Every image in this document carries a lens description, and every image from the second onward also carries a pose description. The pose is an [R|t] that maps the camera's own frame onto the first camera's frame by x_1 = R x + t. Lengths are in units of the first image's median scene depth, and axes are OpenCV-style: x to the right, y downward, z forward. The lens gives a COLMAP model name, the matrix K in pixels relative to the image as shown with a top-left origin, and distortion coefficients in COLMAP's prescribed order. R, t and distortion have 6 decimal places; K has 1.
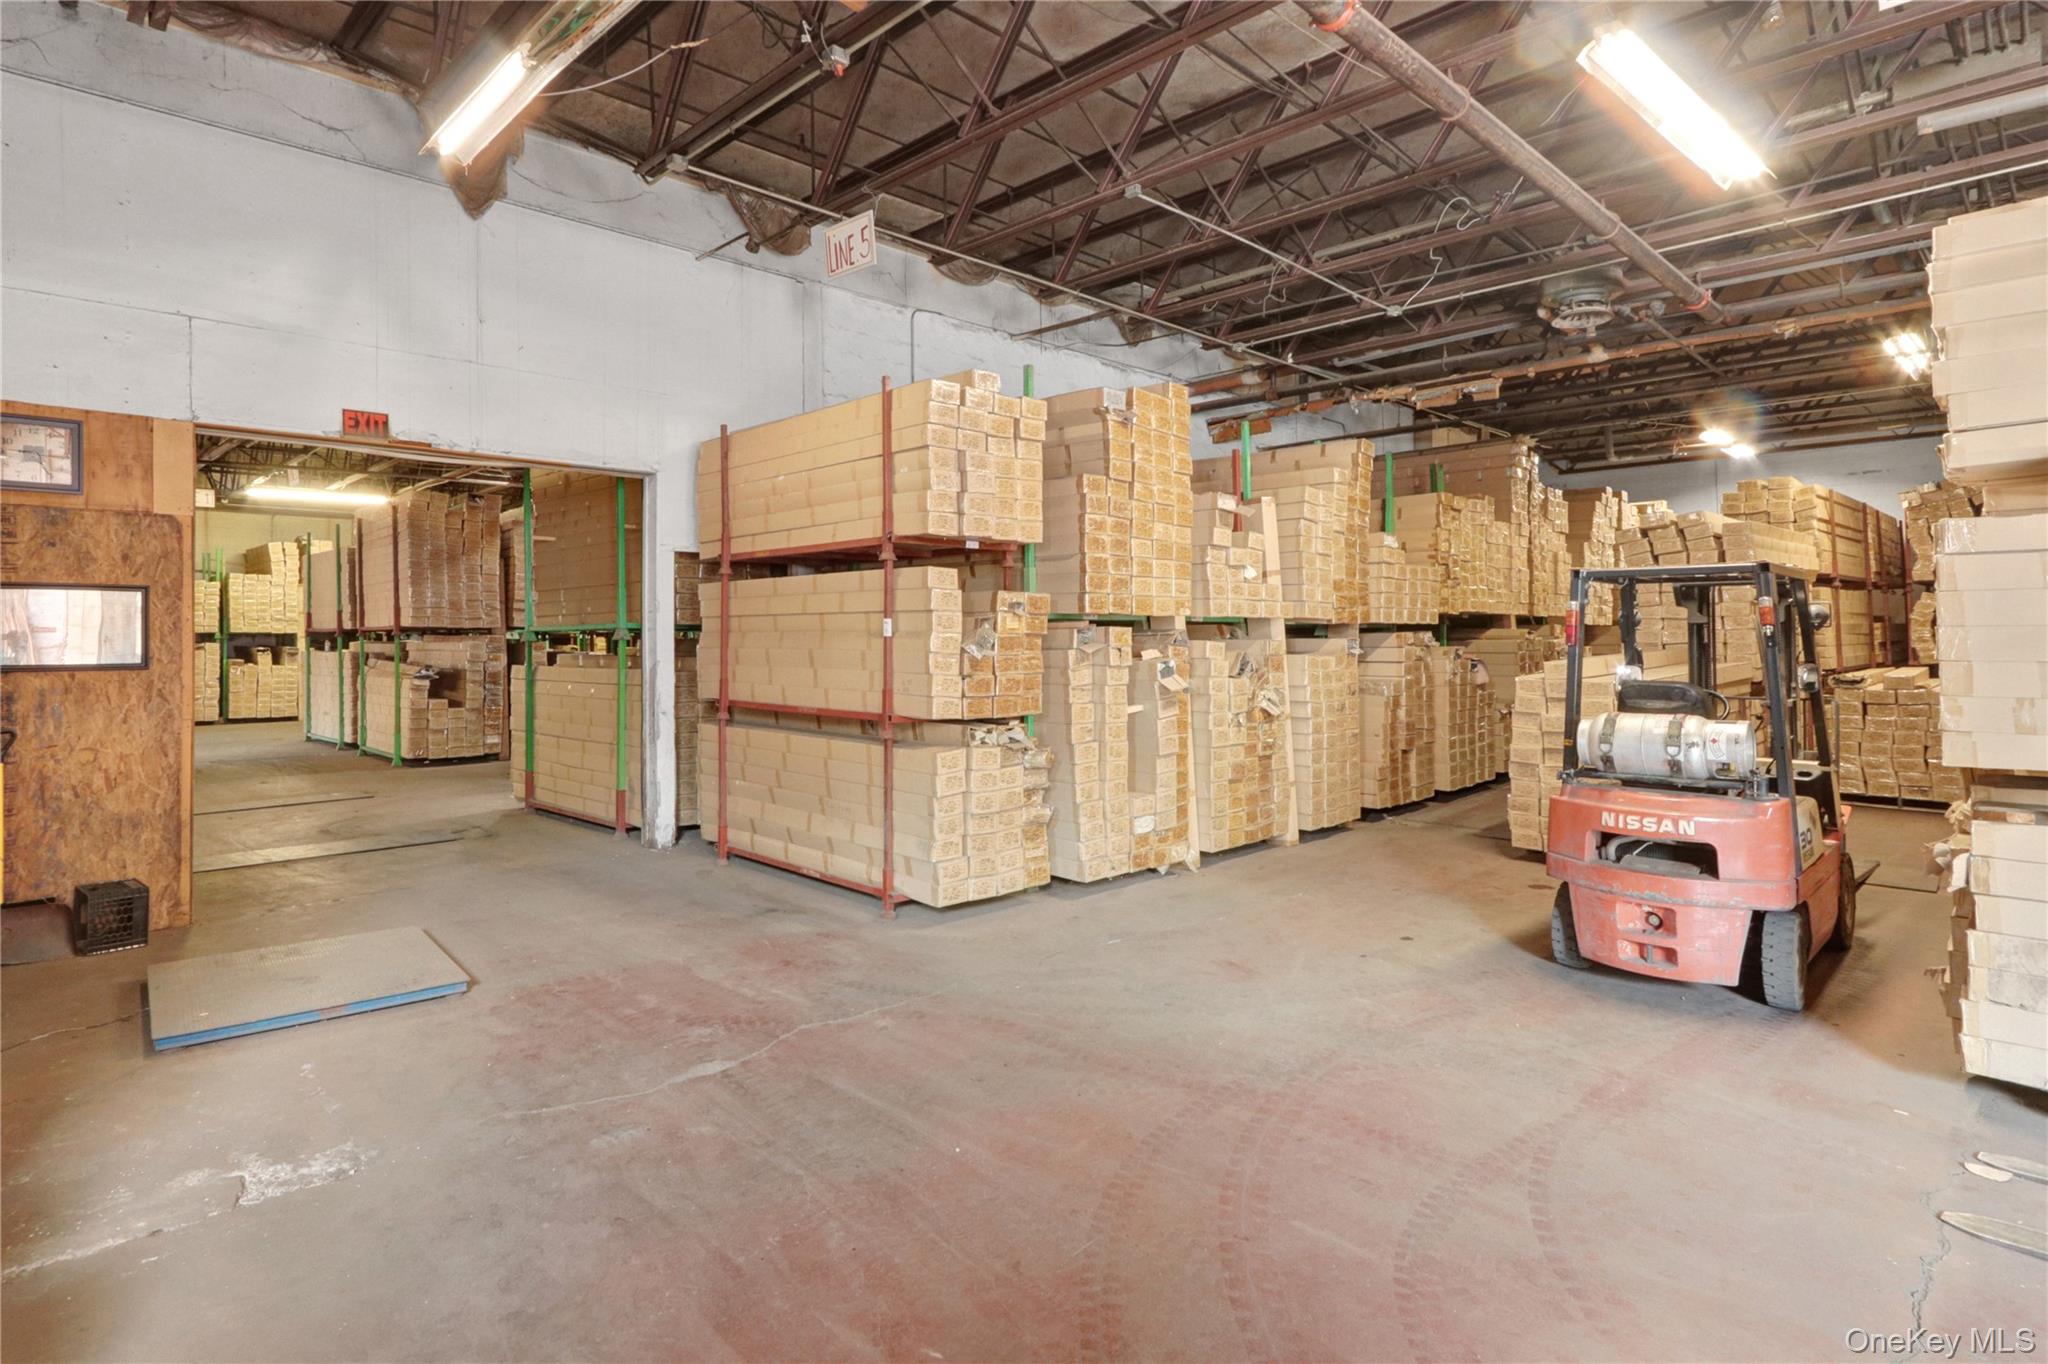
lens RADIAL K [[1076.4, 0, 1012.1], [0, 1076.4, 615.2], [0, 0, 1]] dist [0.002807, 0.000705]
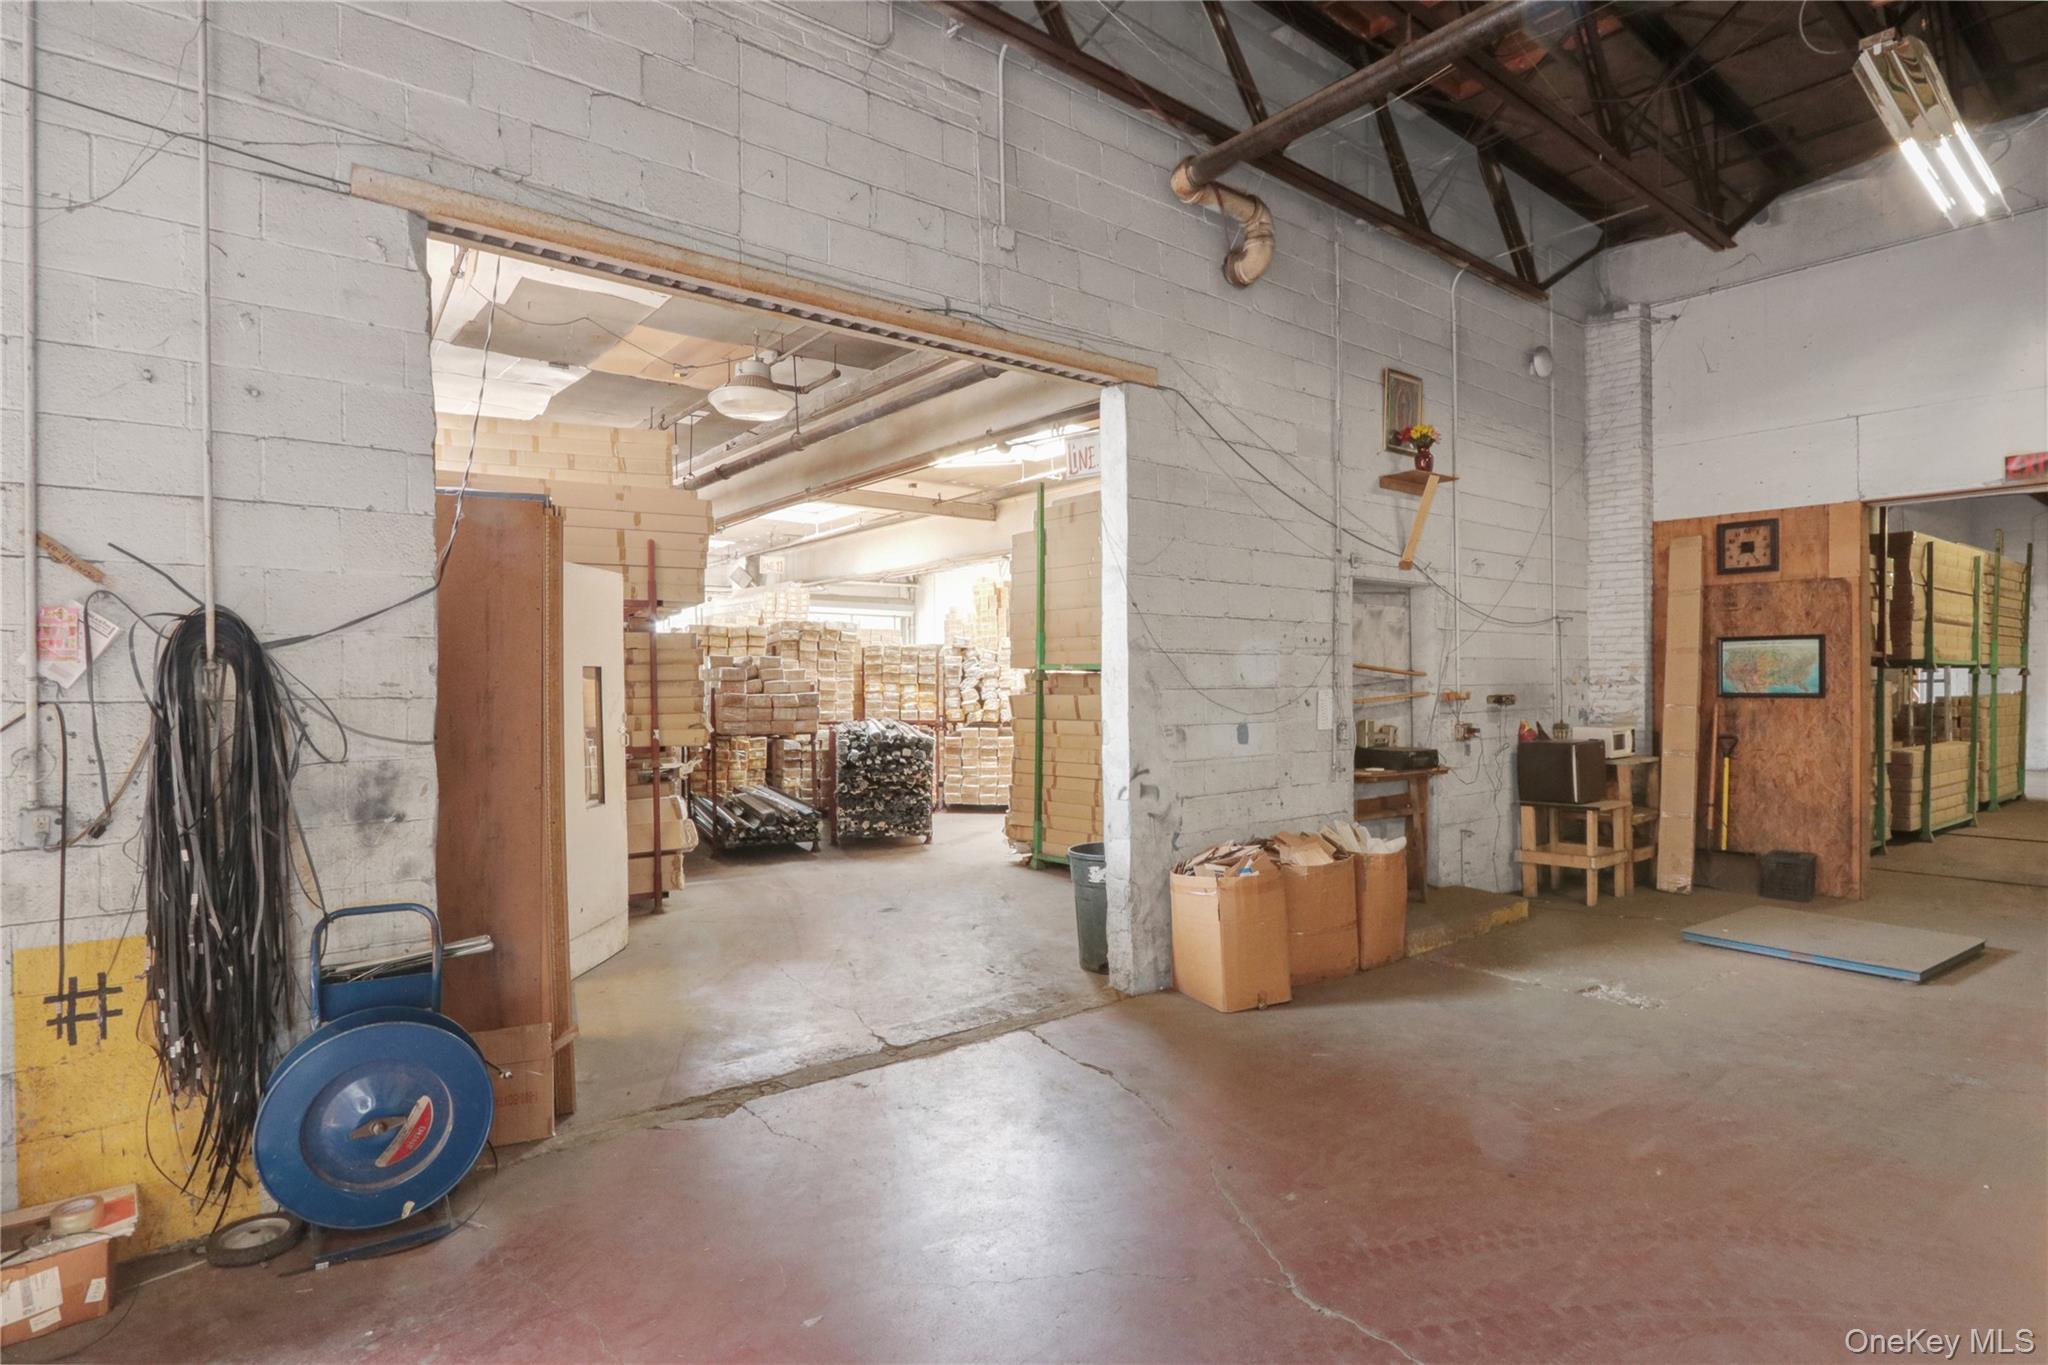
lens RADIAL K [[1076.4, 0, 981.8], [0, 1076.4, 682.1], [0, 0, 1]] dist [0.002807, 0.000705]
pose [[-0.099642, 0.002968, -0.995019, 0.626778], [0.026987, 0.999636, 0.000279, 0.003170], [0.994657, -0.026825, -0.099686, 0.114012]]
